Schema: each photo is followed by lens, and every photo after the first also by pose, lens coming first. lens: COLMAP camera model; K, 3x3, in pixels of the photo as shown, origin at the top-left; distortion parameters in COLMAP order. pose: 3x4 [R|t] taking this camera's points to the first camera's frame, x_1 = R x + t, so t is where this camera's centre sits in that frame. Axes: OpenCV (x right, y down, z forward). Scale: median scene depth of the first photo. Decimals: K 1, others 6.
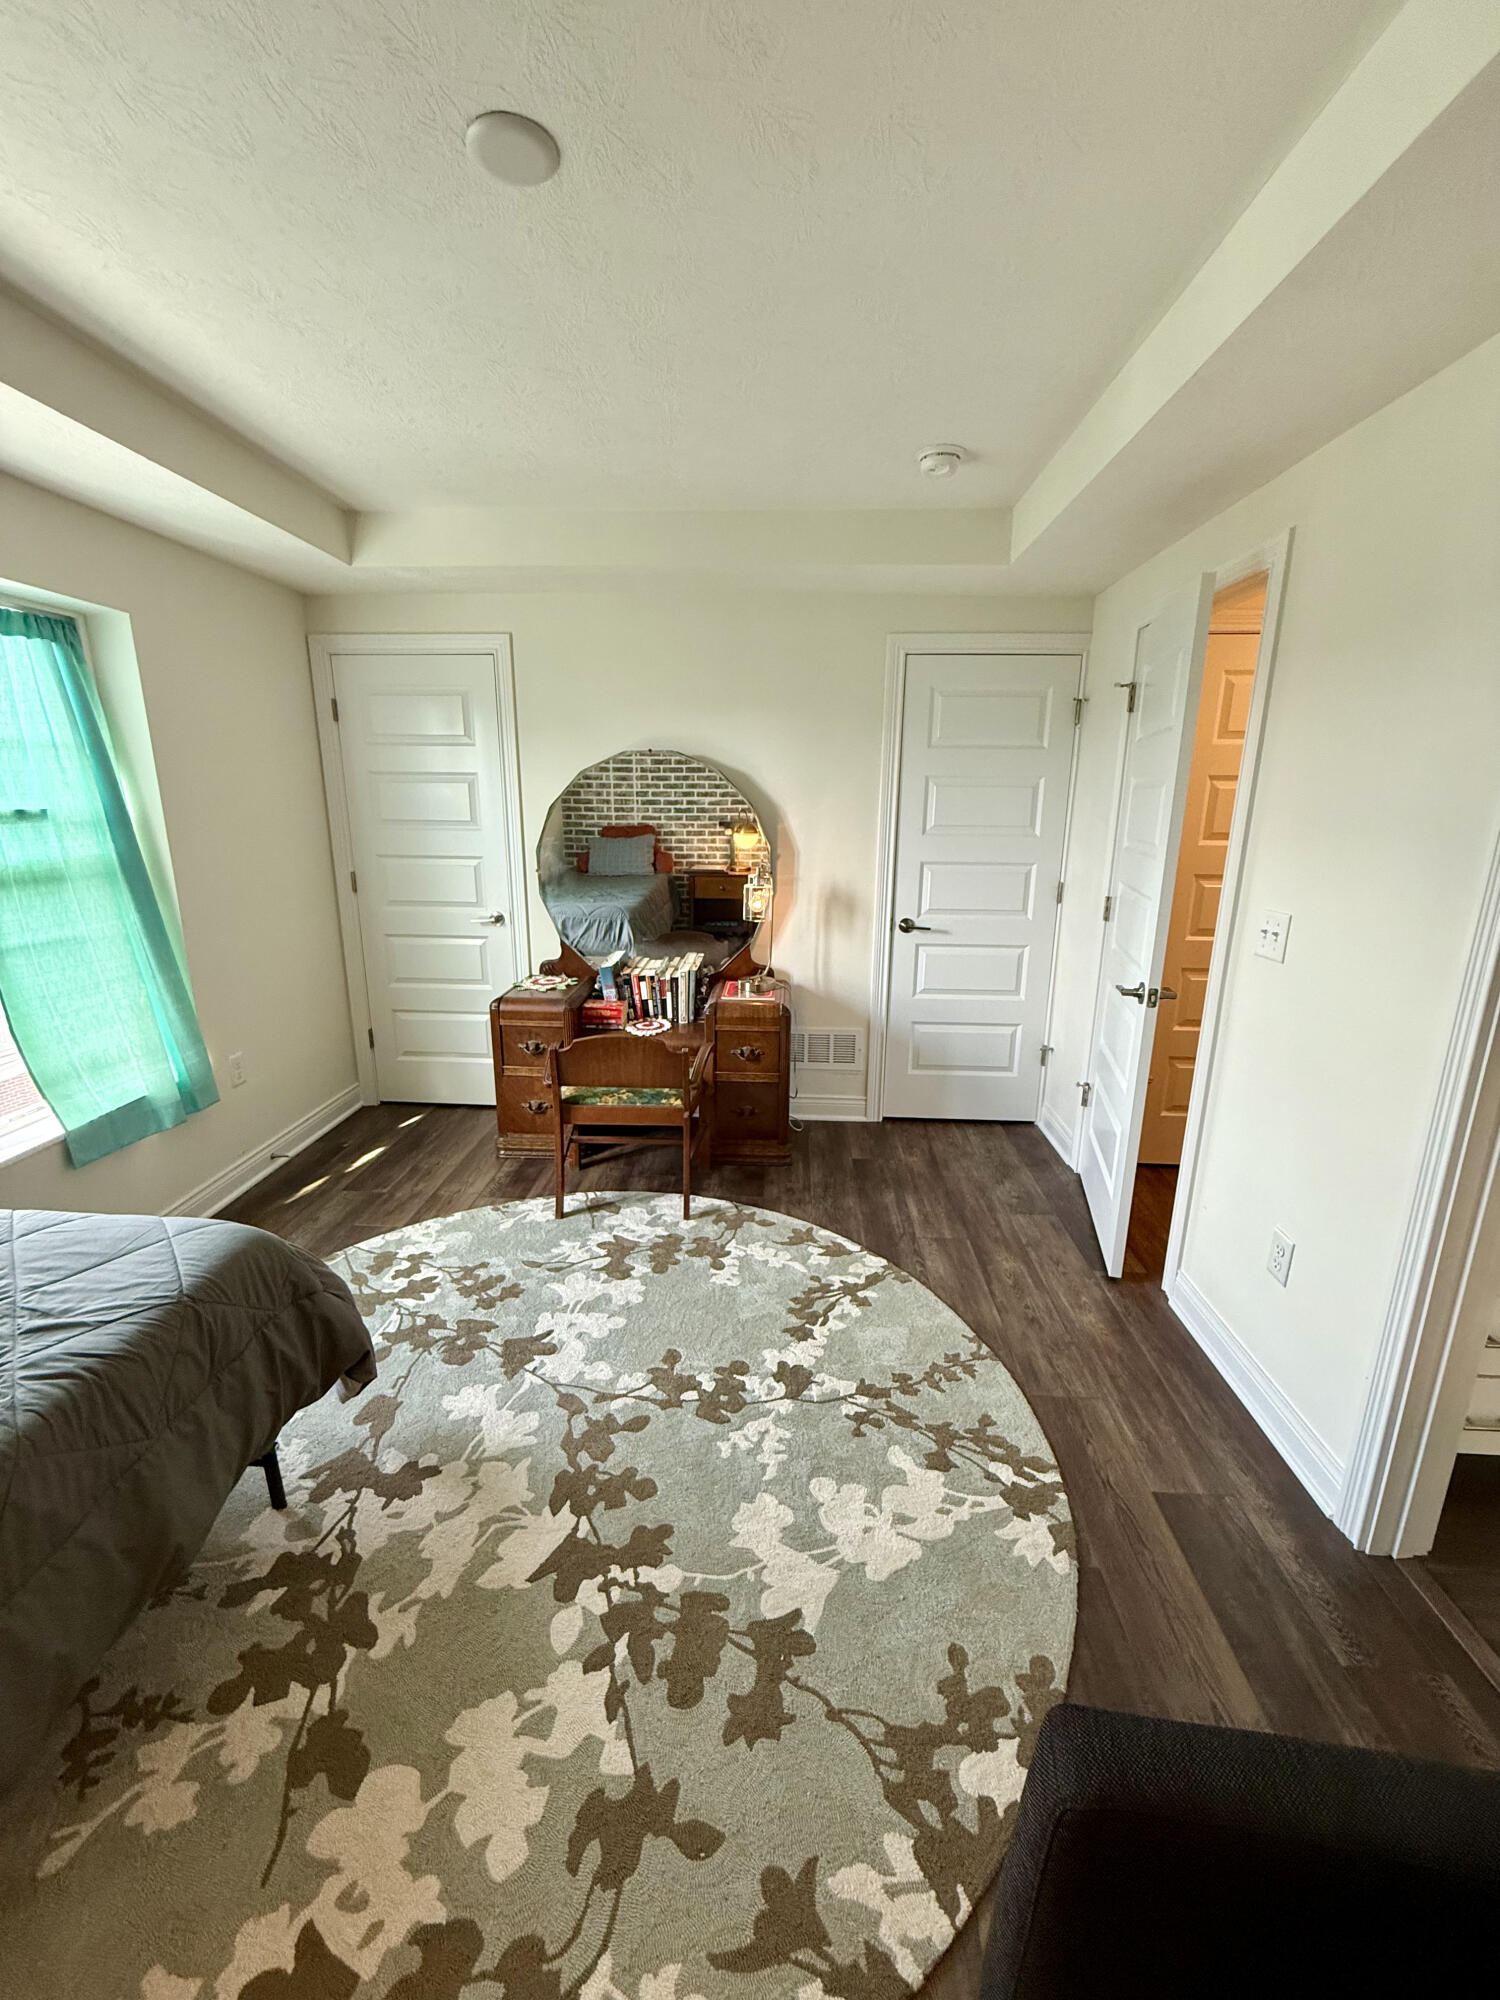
lens RADIAL K [[795.7, 0, 753.0], [0, 795.7, 992.7], [0, 0, 1]] dist [-0.001497, 0.000552]
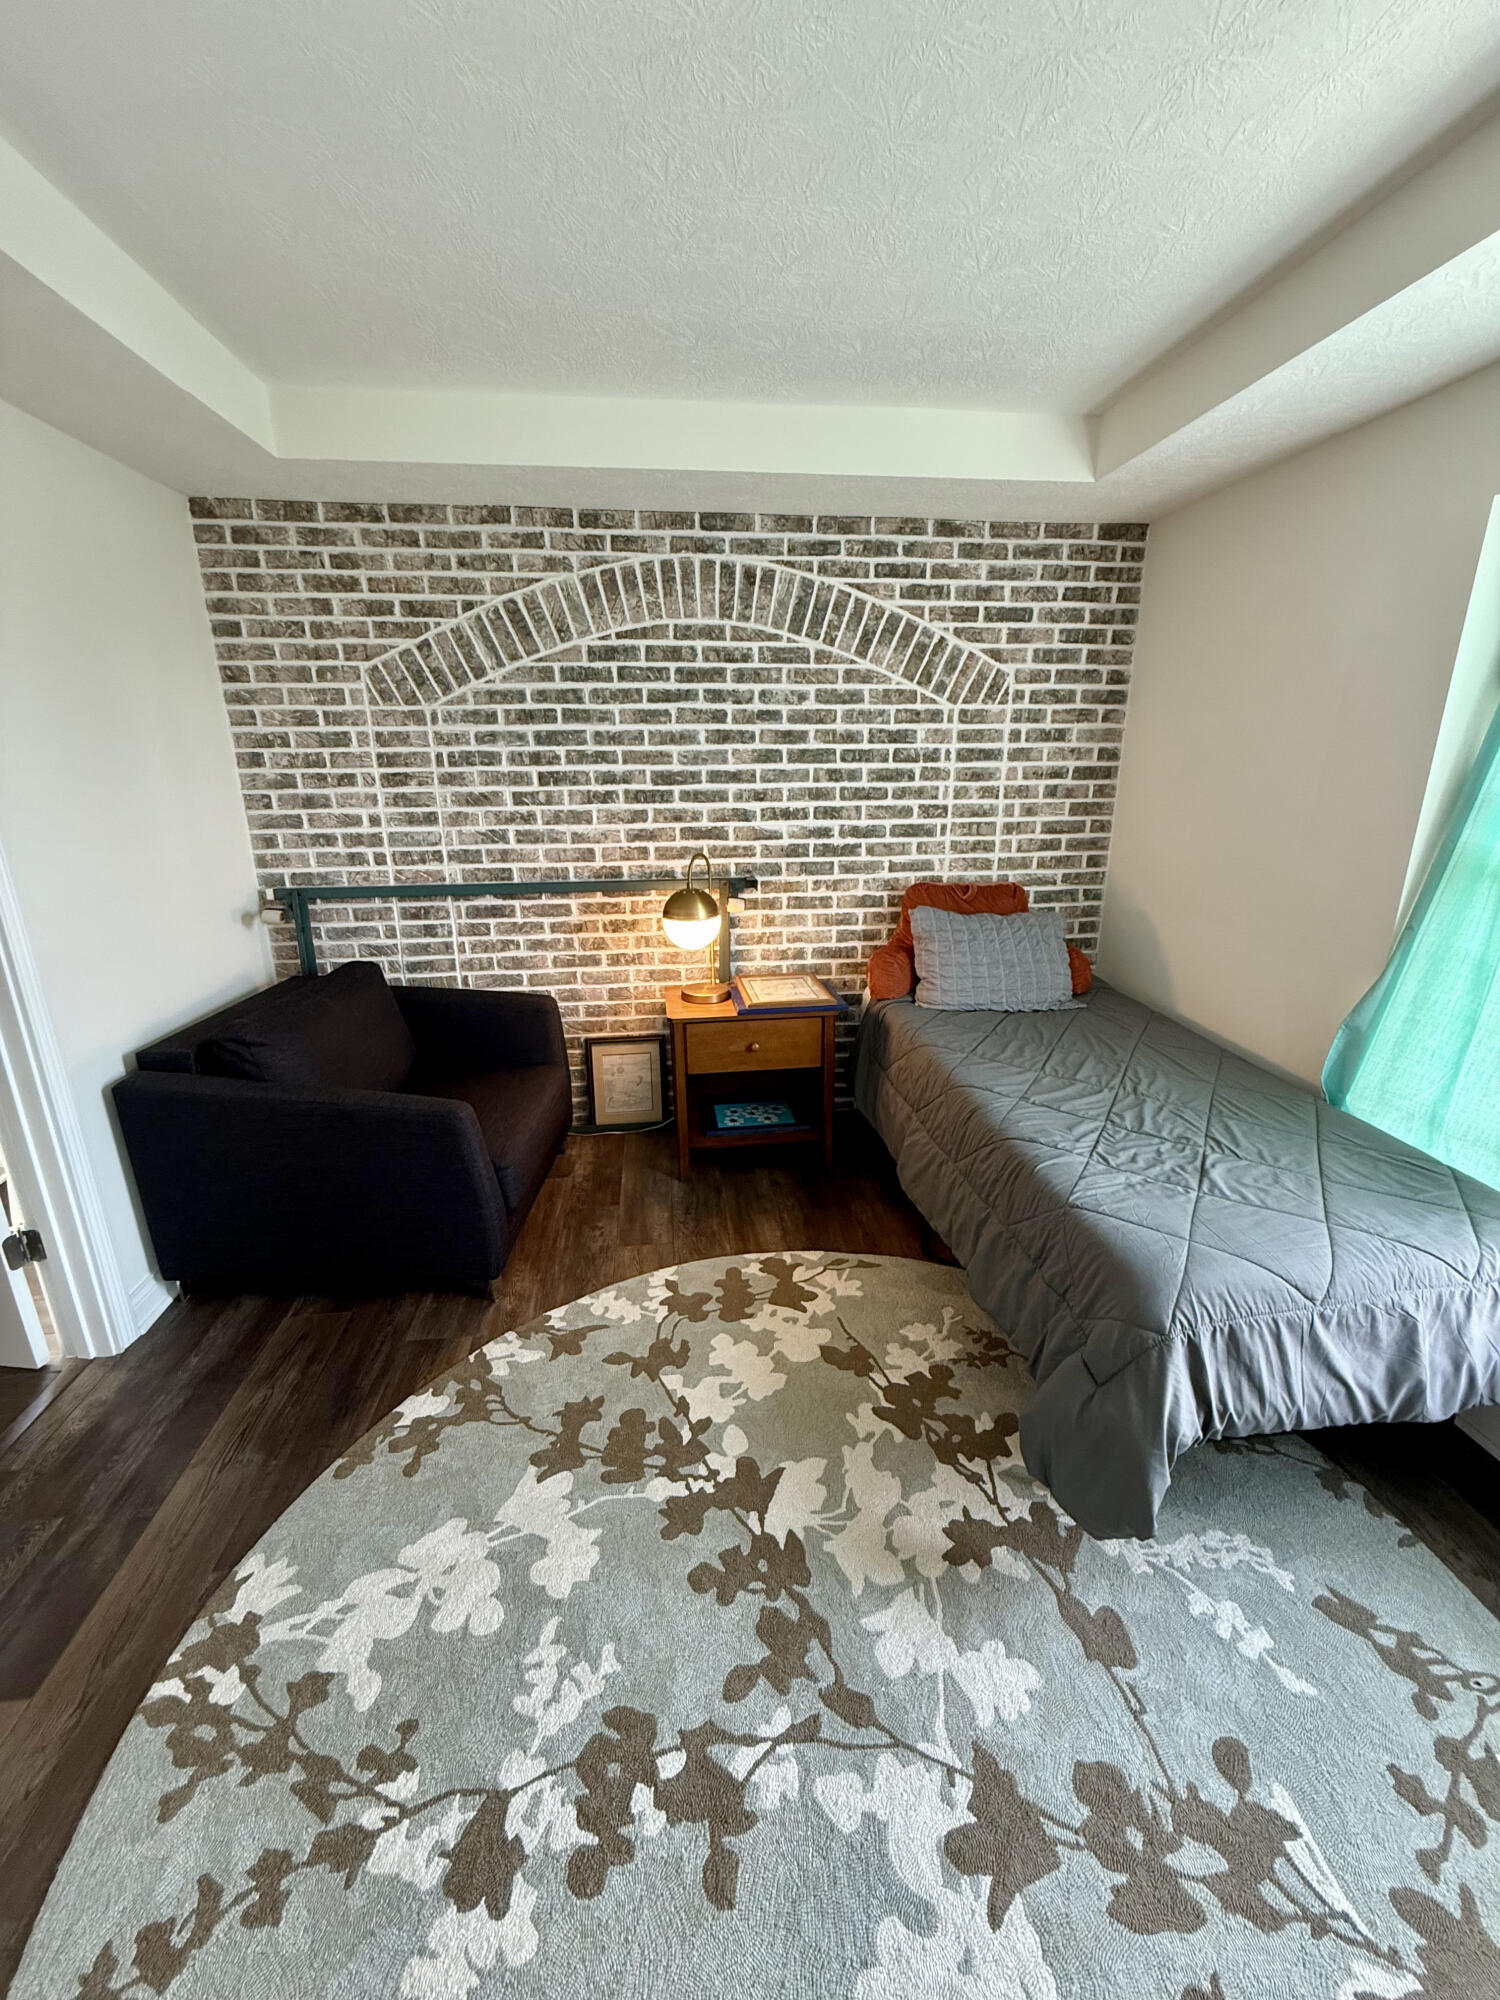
lens RADIAL K [[795.7, 0, 752.0], [0, 795.7, 996.6], [0, 0, 1]] dist [-0.001497, 0.000552]
pose [[-0.986739, 0.042211, -0.156731, -0.070758], [-0.043778, 0.860602, 0.507393, -0.312104], [0.156300, 0.507526, -0.847342, 1.242727]]
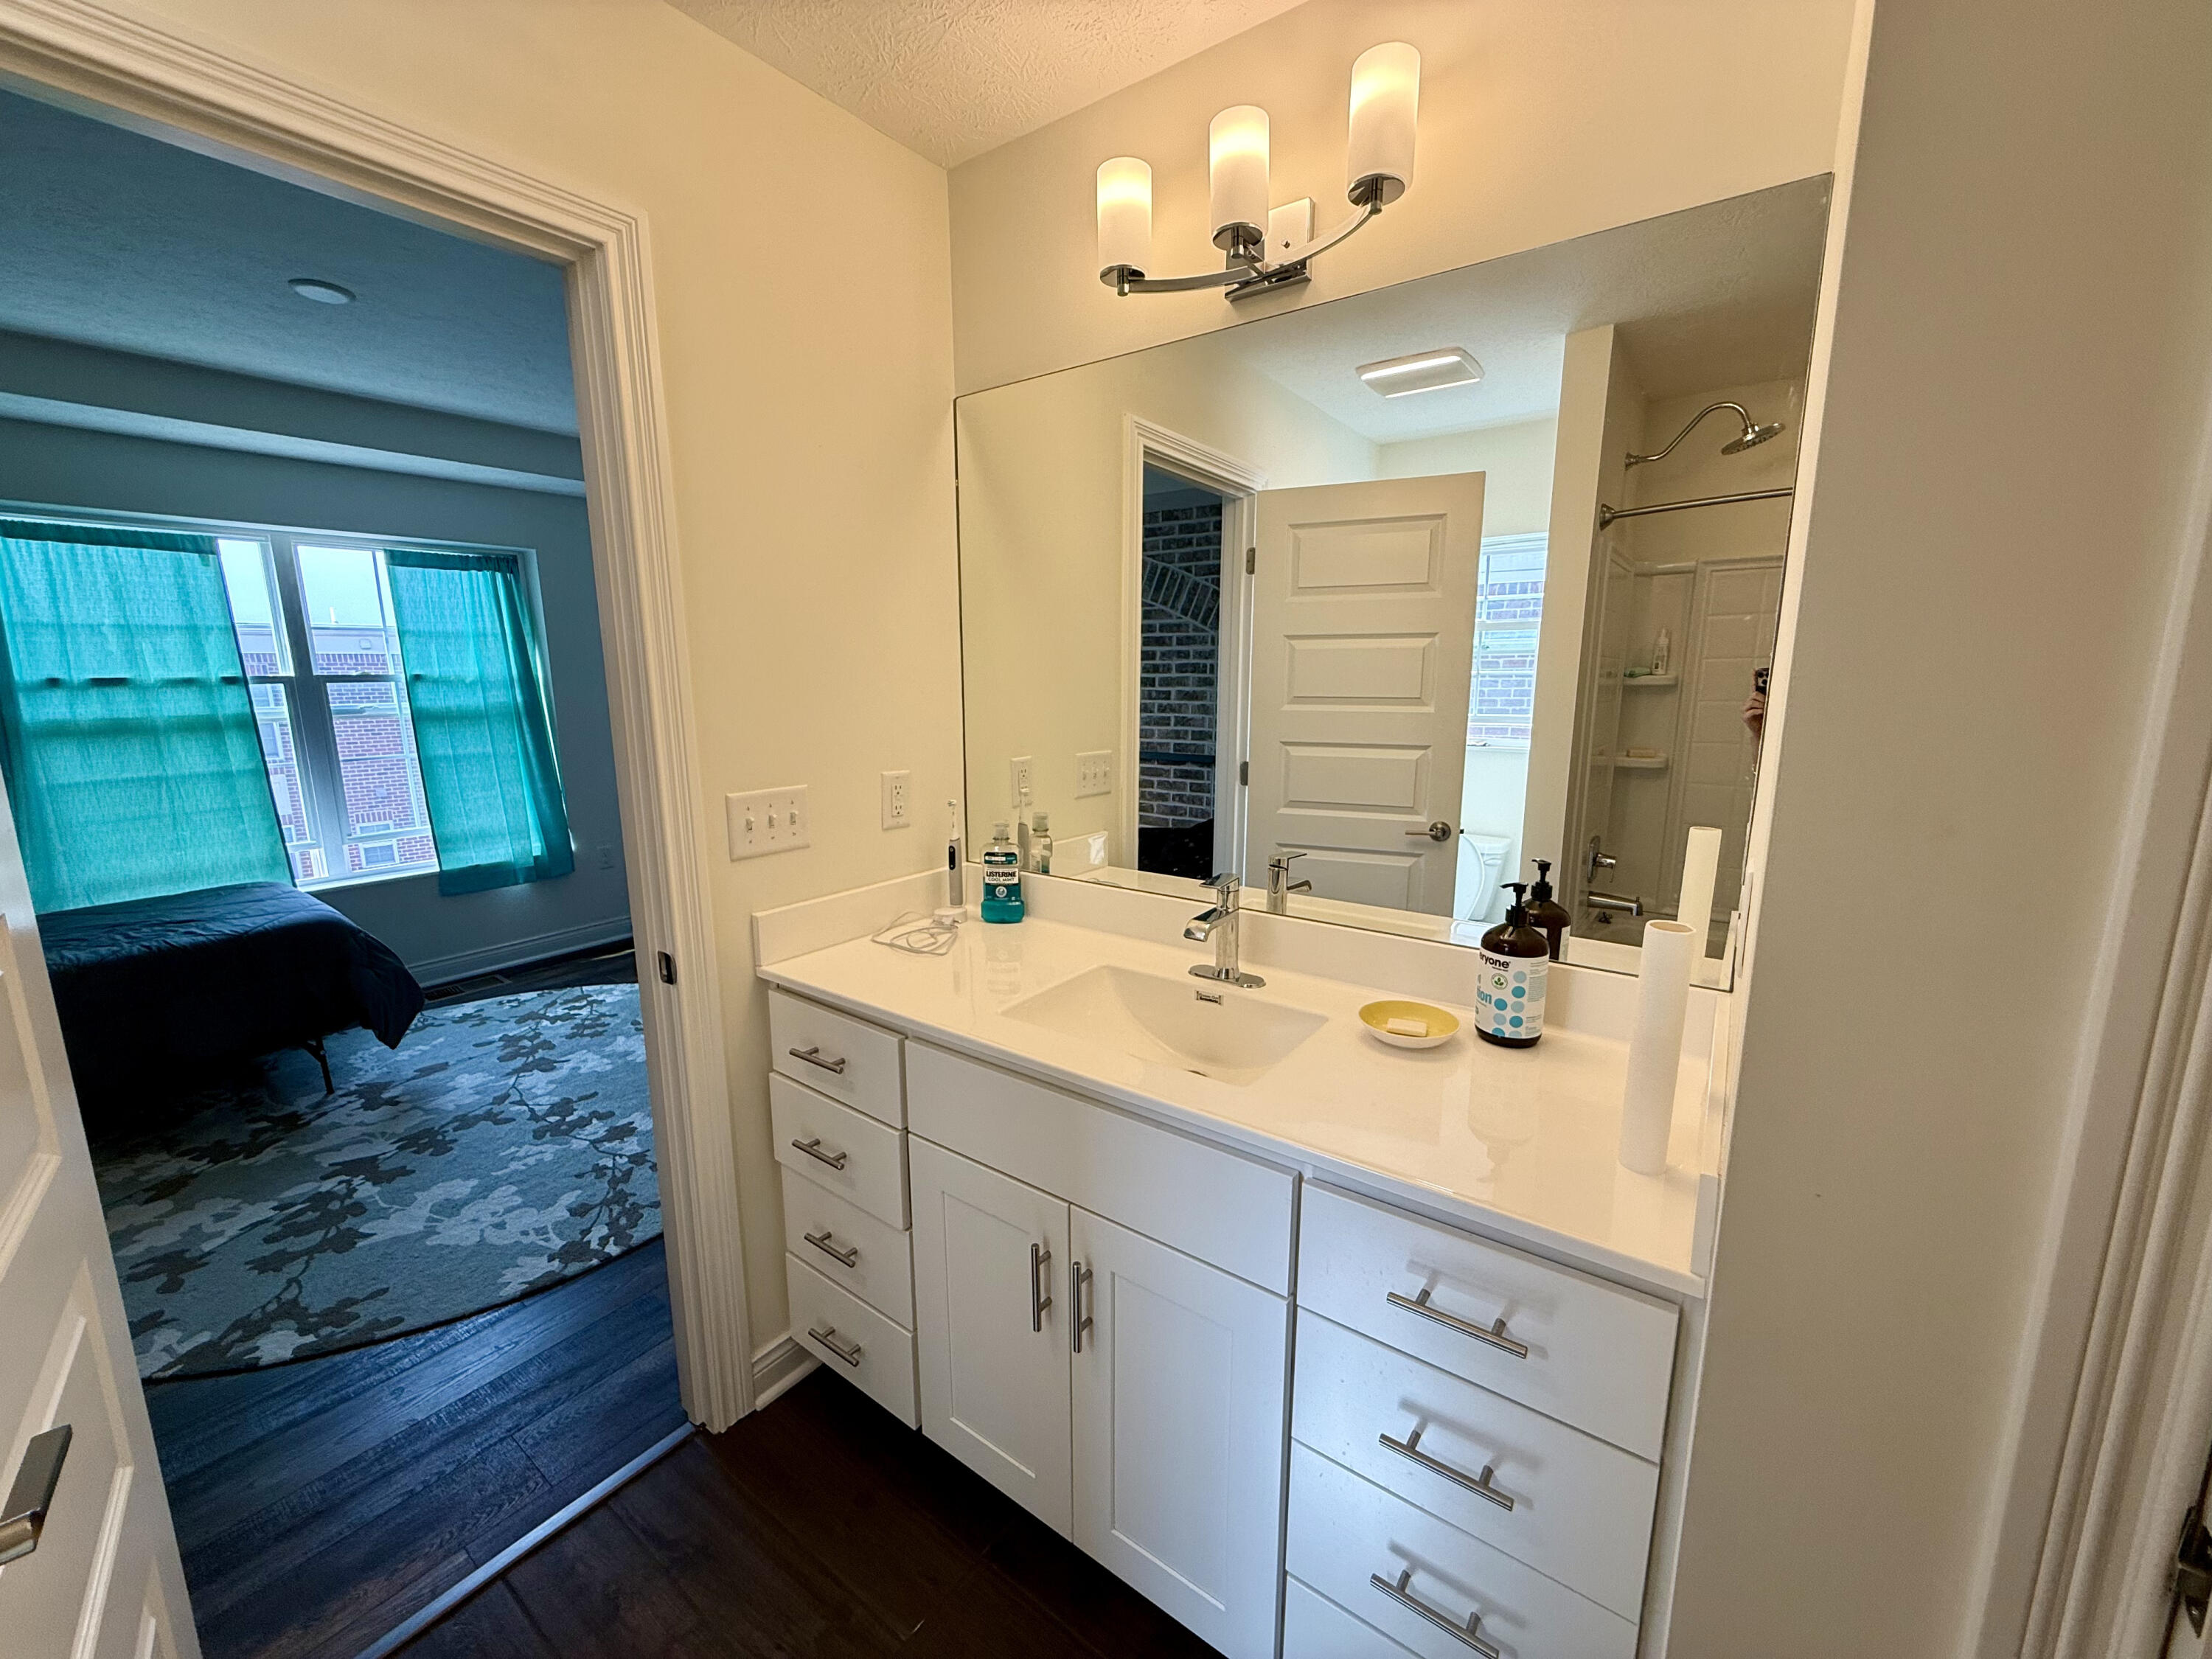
lens RADIAL K [[880.0, 0, 1105.0], [0, 880.0, 823.3], [0, 0, 1]] dist [-0.001497, 0.000552]
pose [[0.834485, 0.080283, -0.545150, 1.411473], [-0.117510, 0.992499, -0.033716, -0.021328], [0.538354, 0.092197, 0.837660, 0.253466]]
